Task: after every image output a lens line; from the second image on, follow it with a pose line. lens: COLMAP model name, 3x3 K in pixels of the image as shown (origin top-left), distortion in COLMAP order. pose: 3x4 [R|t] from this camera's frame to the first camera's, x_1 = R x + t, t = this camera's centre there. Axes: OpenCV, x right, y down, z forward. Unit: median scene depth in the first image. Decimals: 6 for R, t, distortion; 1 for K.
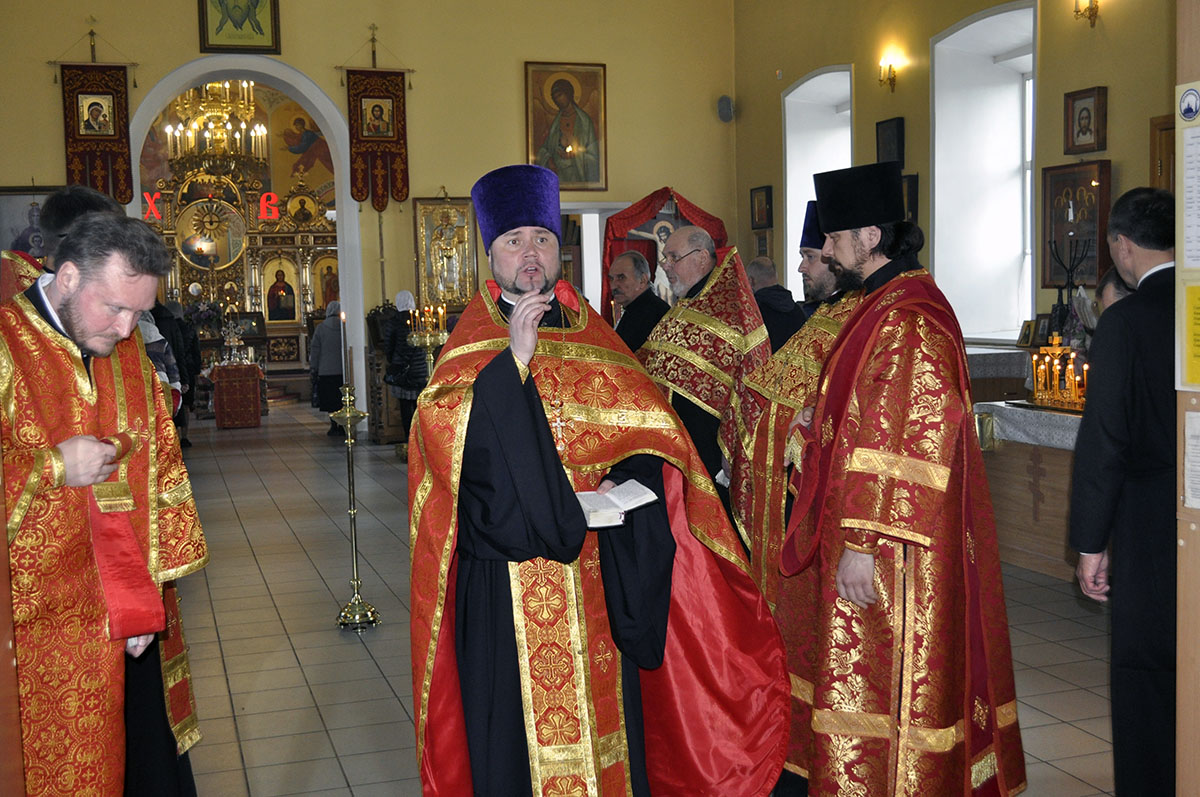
lens RADIAL K [[1338.1, 0, 600.0], [0, 1338.1, 398.5], [0, 0, 1]] dist [-0.020907, -0.021257]
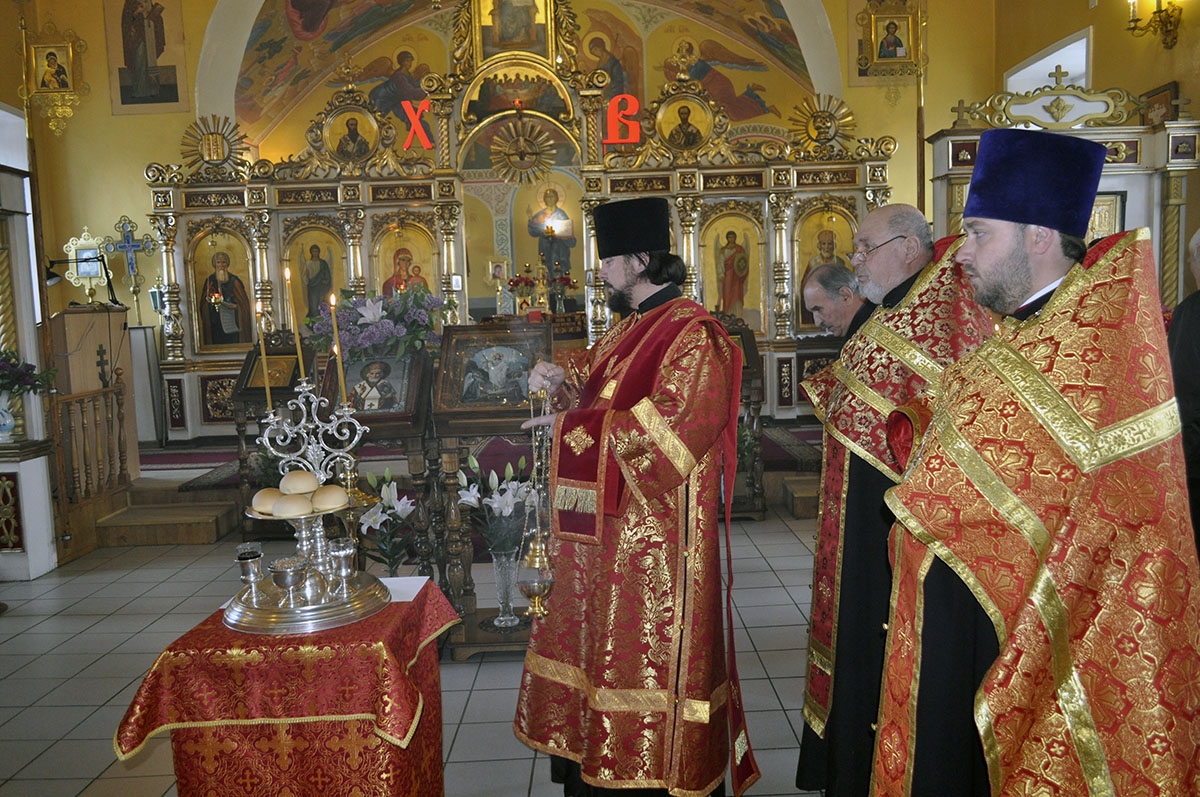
lens RADIAL K [[928.9, 0, 598.1], [0, 928.9, 399.9], [0, 0, 1]] dist [-0.014614, 0.004044]
pose [[0.948715, 0.025221, -0.315124, -0.135590], [-0.015149, 0.999294, 0.034371, -0.043505], [0.315769, -0.027834, 0.948428, 0.633830]]
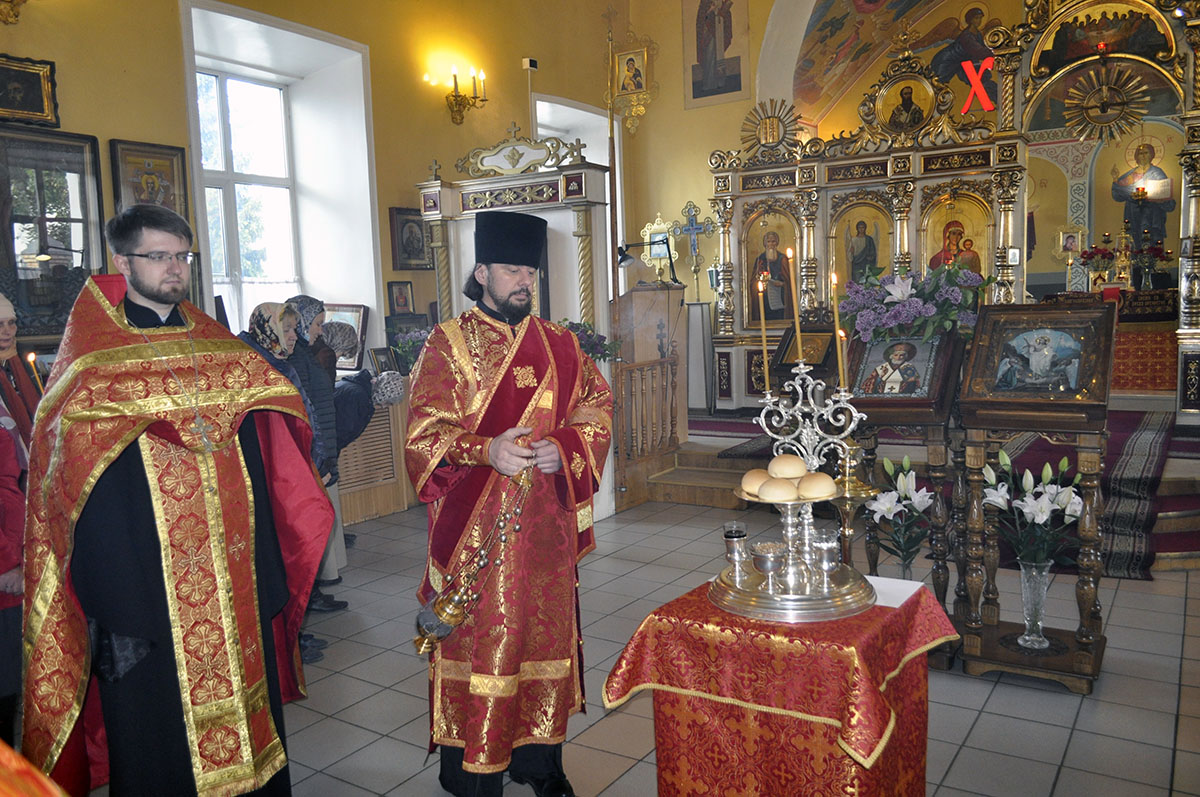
lens RADIAL K [[928.9, 0, 598.1], [0, 928.9, 399.9], [0, 0, 1]] dist [-0.014614, 0.004044]
pose [[0.619864, 0.085747, -0.780011, -0.134376], [-0.041774, 0.996208, 0.076317, -0.044262], [0.783597, -0.014722, 0.621095, 0.642006]]
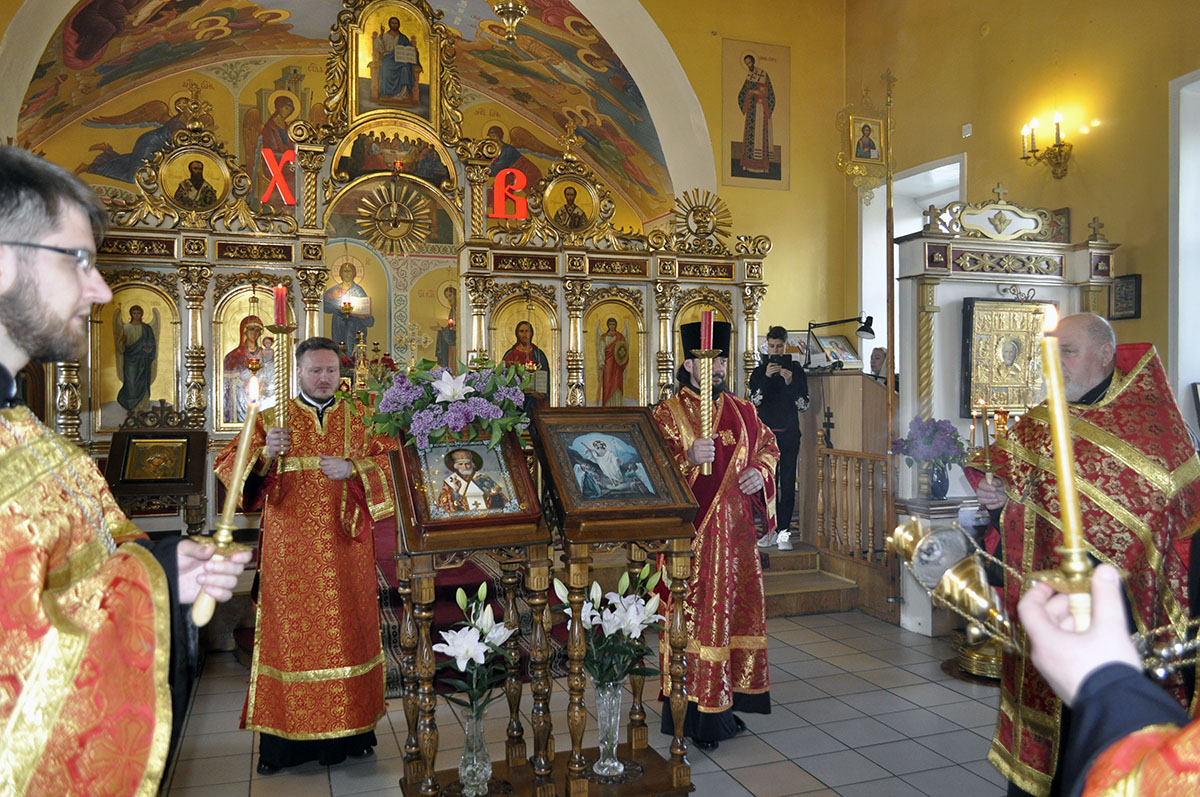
lens RADIAL K [[938.9, 0, 600.0], [0, 938.9, 398.5], [0, 0, 1]] dist [-0.012510, -0.002114]
pose [[0.999671, 0.024273, 0.008343, -0.213071], [-0.023620, 0.997199, -0.070967, -0.042106], [-0.010042, 0.070747, 0.997444, 0.644978]]
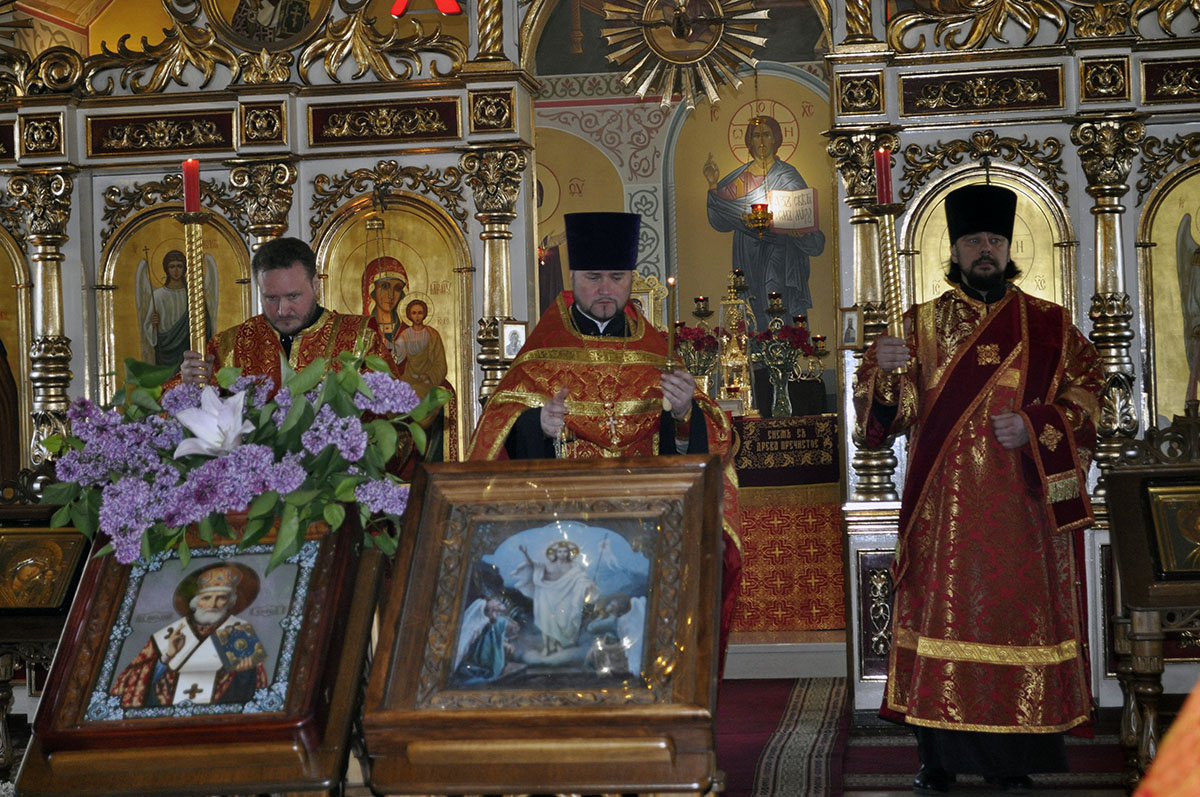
lens RADIAL K [[2143.8, 0, 585.8], [0, 2143.8, 397.9], [0, 0, 1]] dist [0.005038, -0.056201]
pose [[0.895715, -0.005116, -0.444599, -0.145522], [-0.025048, 0.997765, -0.061944, -0.046921], [0.443922, 0.066620, 0.893585, 0.670180]]
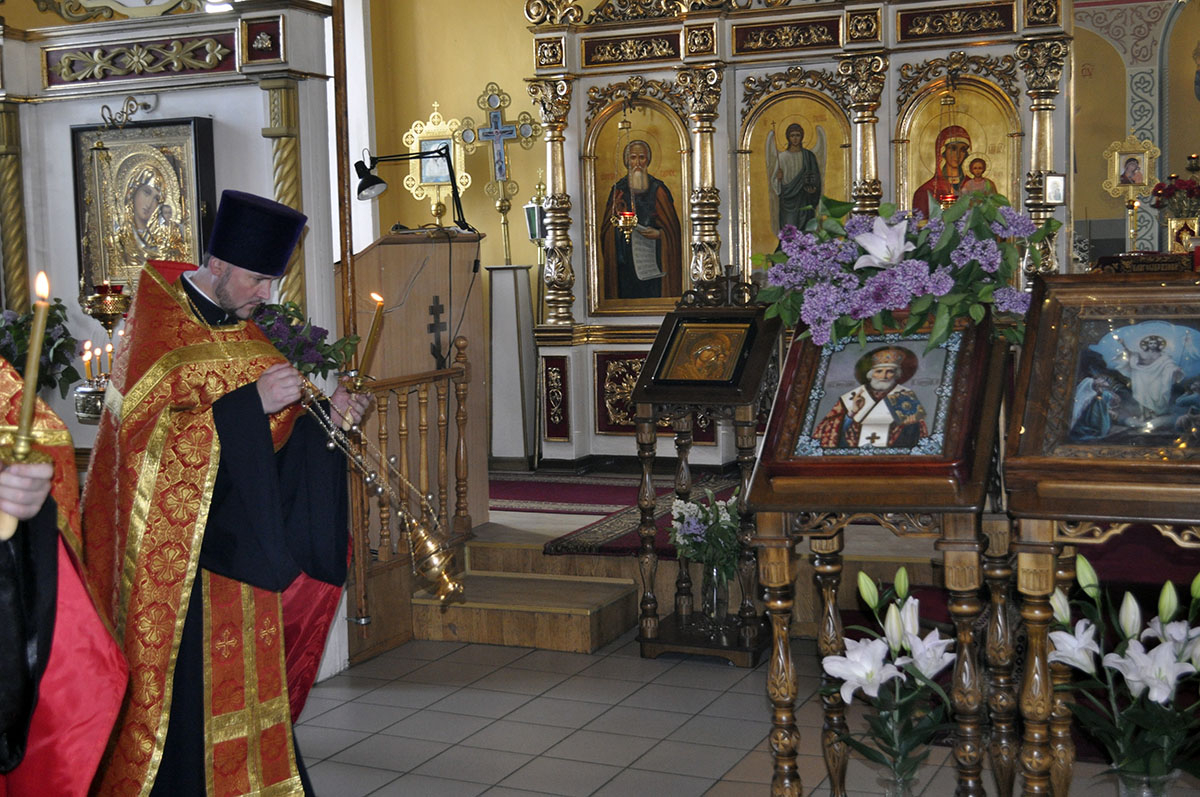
lens RADIAL K [[1584.3, 0, 594.4], [0, 1584.3, 394.4], [0, 0, 1]] dist [-0.016138, -0.006428]
pose [[0.733589, 0.063953, -0.676578, -0.152775], [-0.044333, 0.997945, 0.046262, -0.045265], [0.678146, -0.003942, 0.734917, 0.663284]]
